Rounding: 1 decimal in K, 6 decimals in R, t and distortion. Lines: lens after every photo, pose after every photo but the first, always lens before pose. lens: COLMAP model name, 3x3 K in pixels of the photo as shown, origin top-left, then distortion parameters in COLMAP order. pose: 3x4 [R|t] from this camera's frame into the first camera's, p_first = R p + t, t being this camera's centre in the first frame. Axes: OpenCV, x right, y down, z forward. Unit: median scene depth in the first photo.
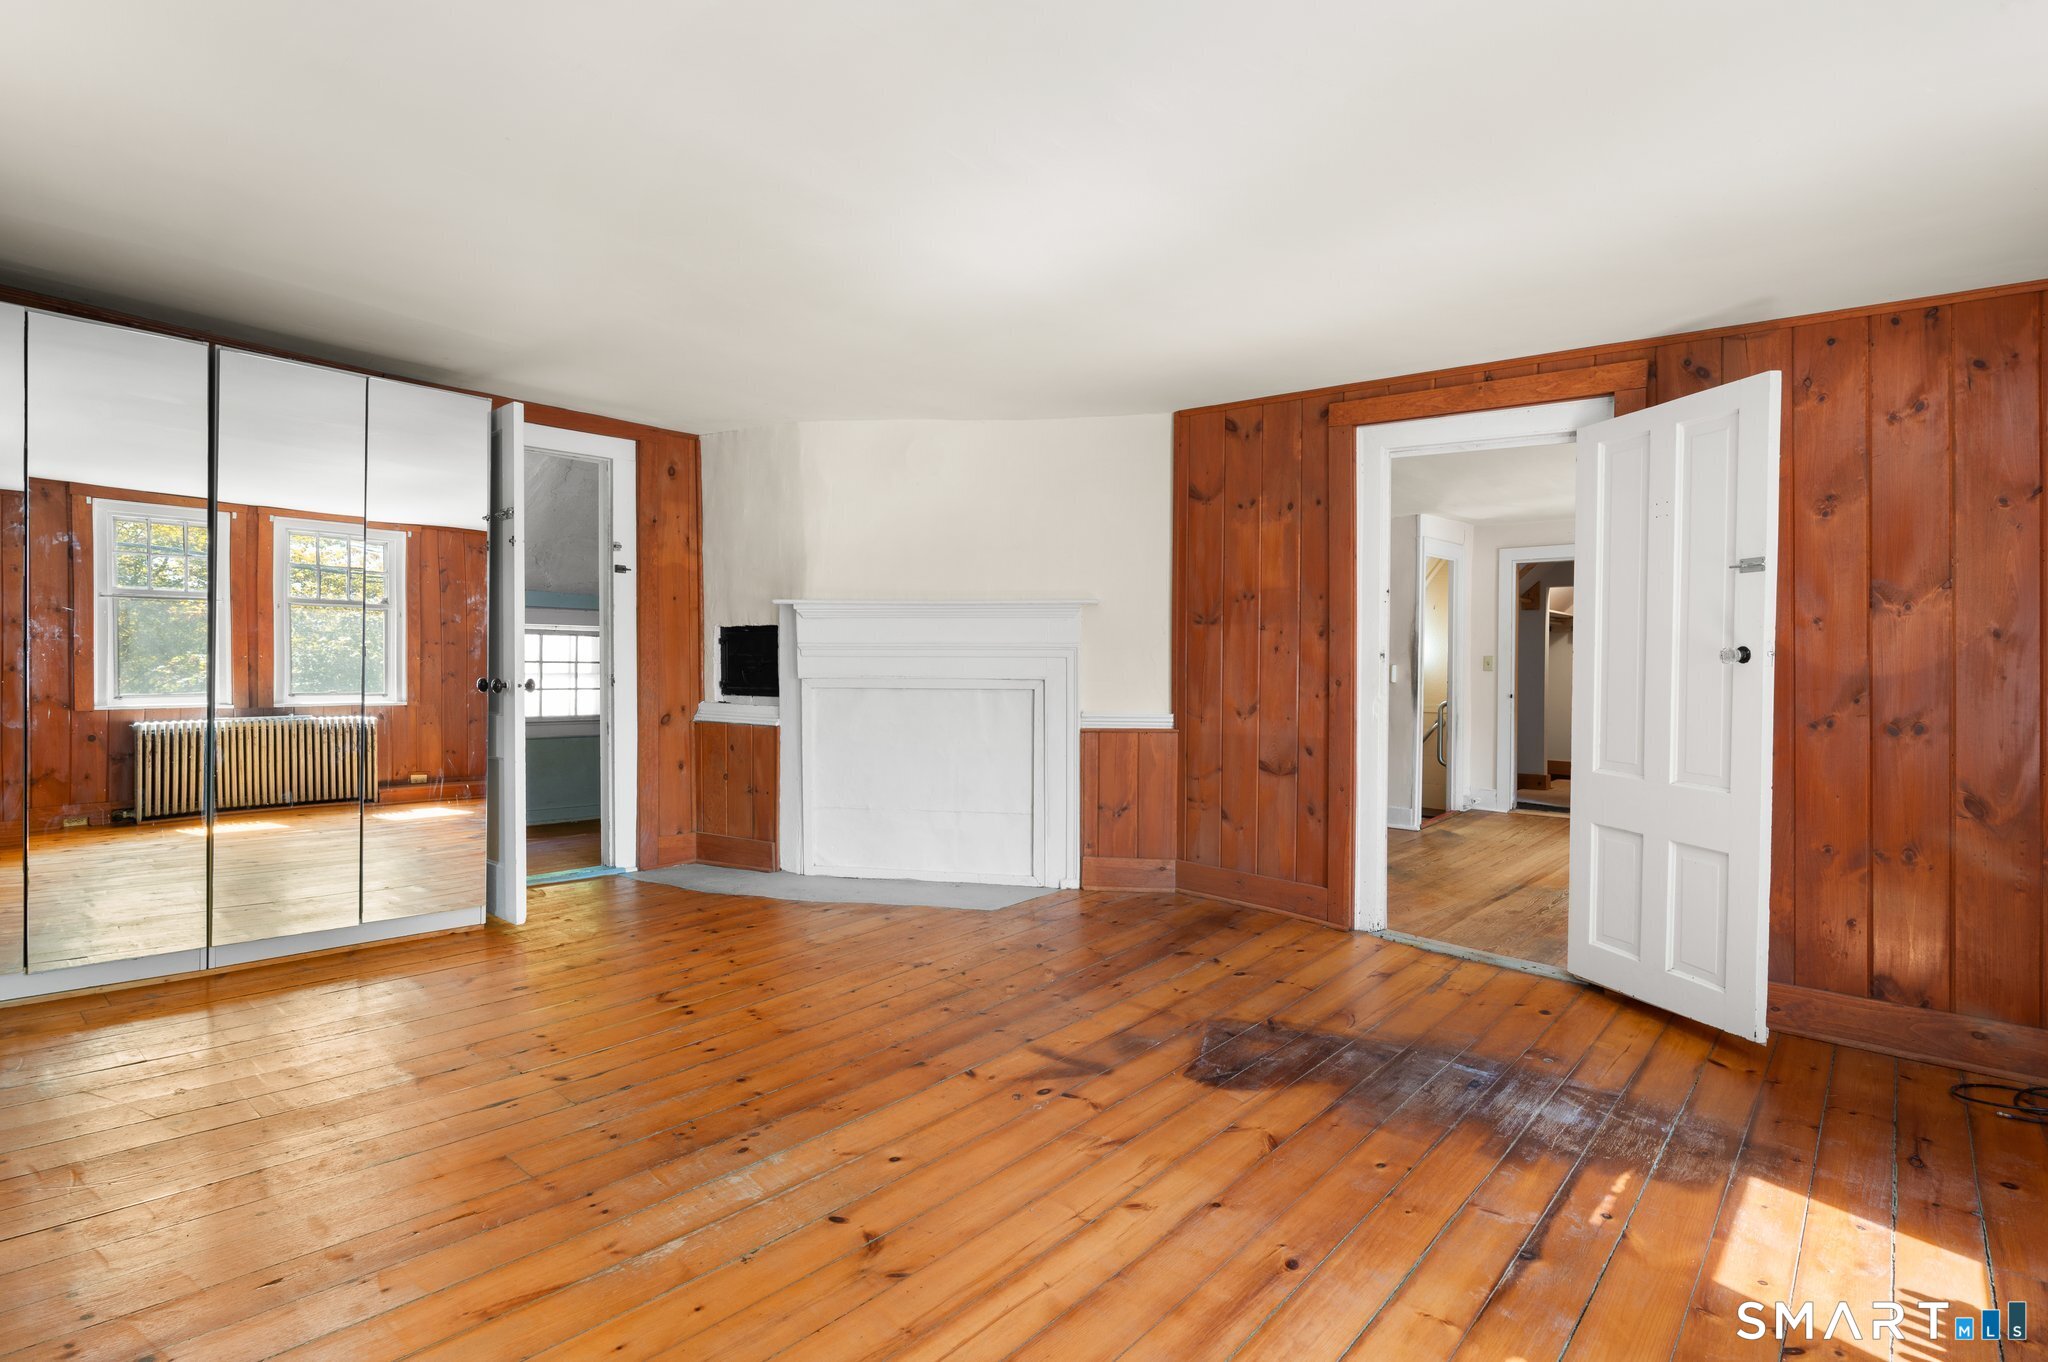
lens RADIAL K [[1008.5, 0, 1023.6], [0, 1008.5, 675.8], [0, 0, 1]] dist [0.004392, 0.000279]
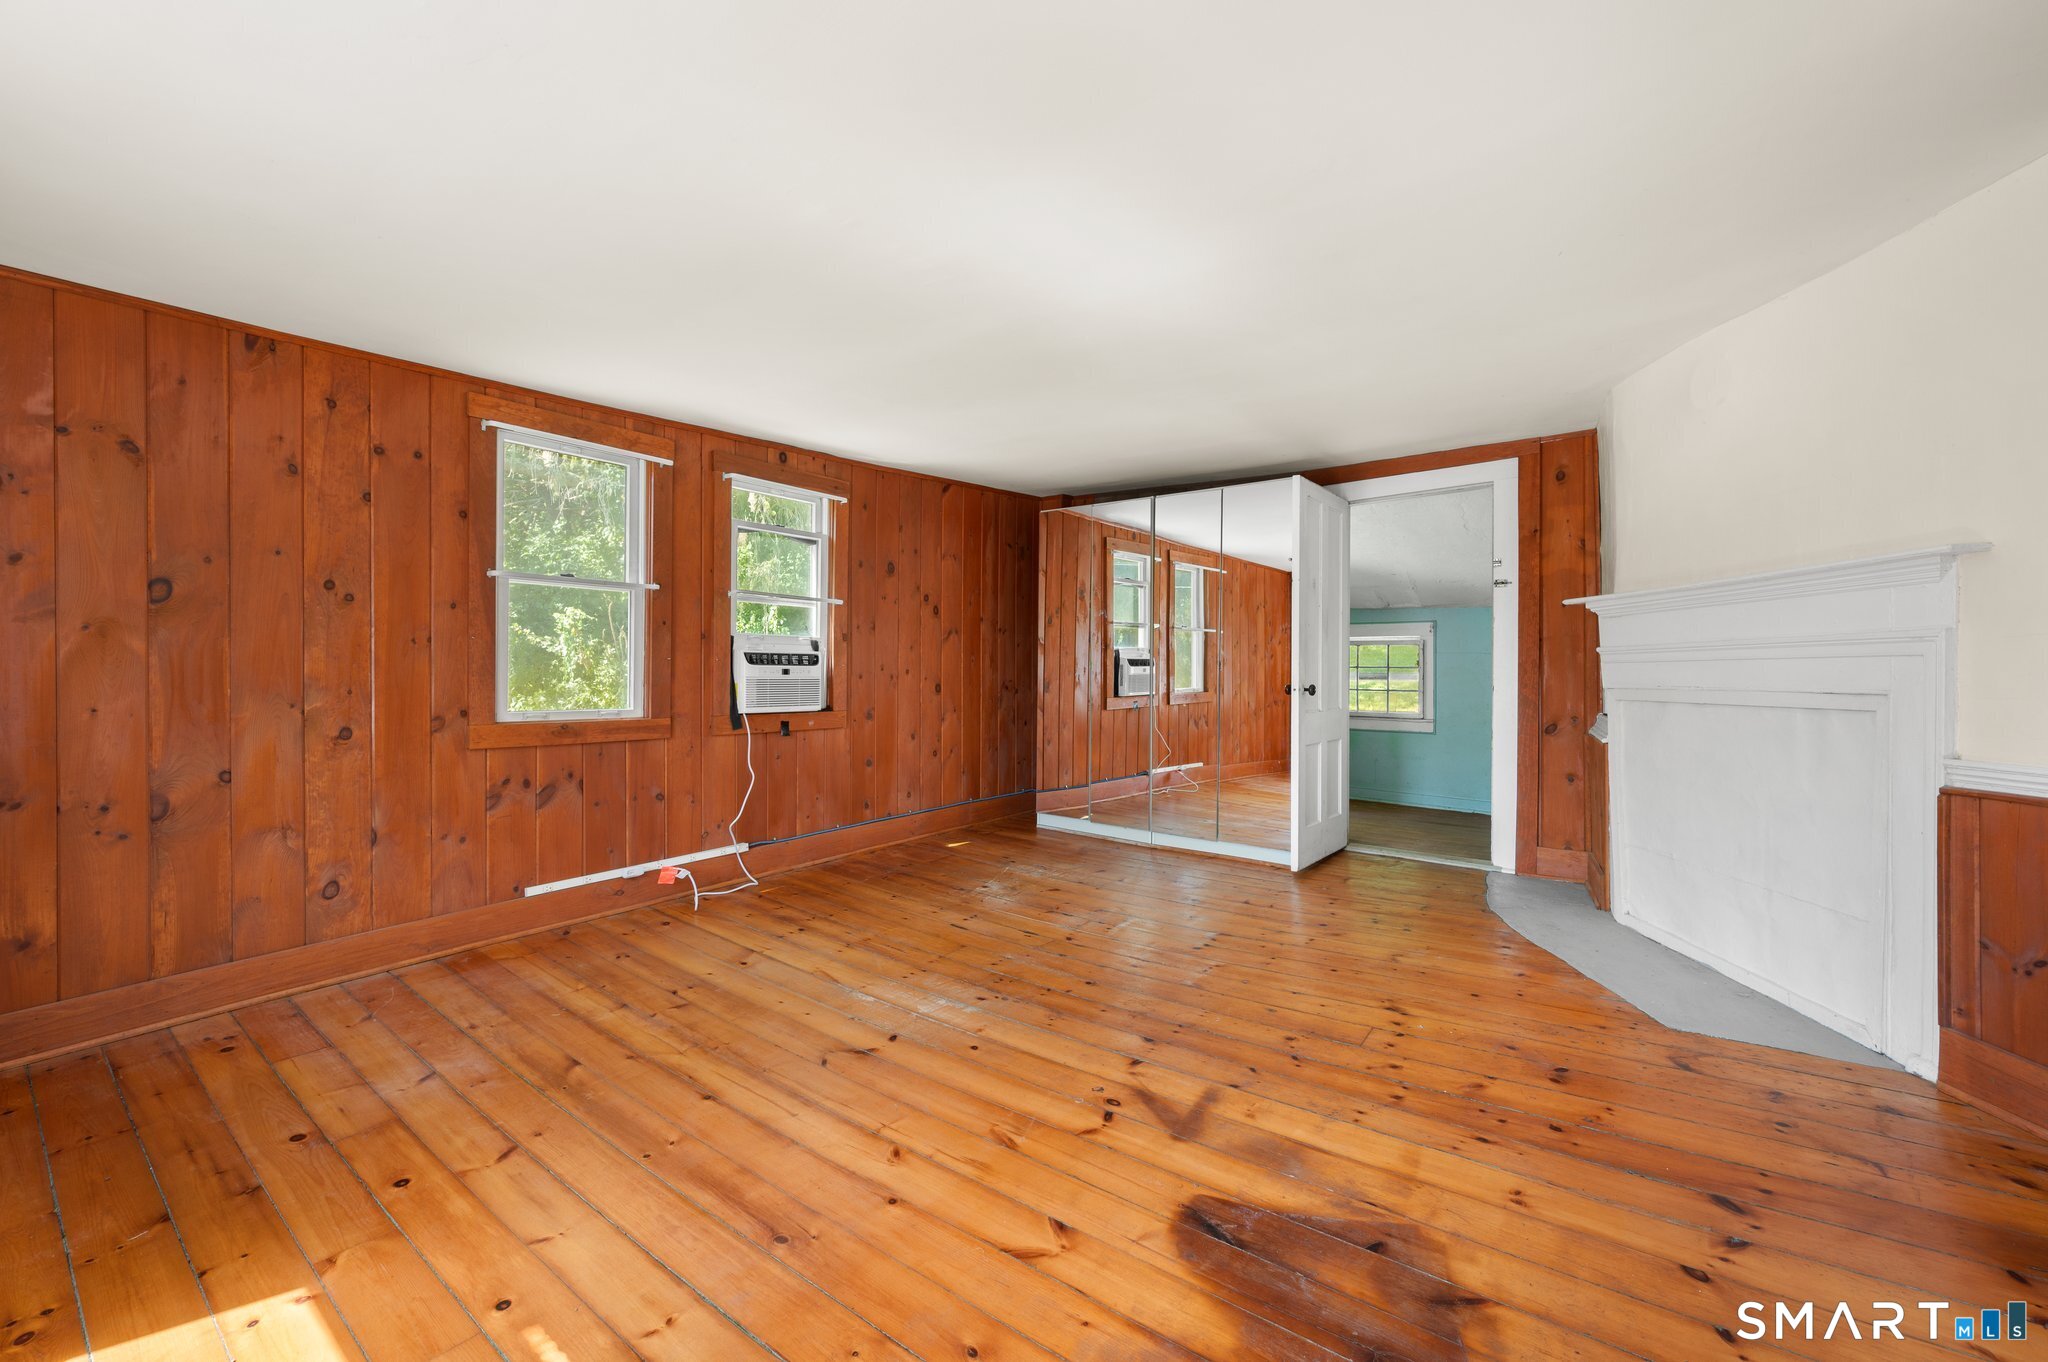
lens RADIAL K [[805.8, 0, 1005.0], [0, 805.8, 677.9], [0, 0, 1]] dist [0.002195, 0.000260]
pose [[0.070702, -0.000796, -0.997497, 0.610784], [-0.009886, 0.999950, -0.001499, -0.000439], [0.997448, 0.009967, 0.070691, 0.638227]]
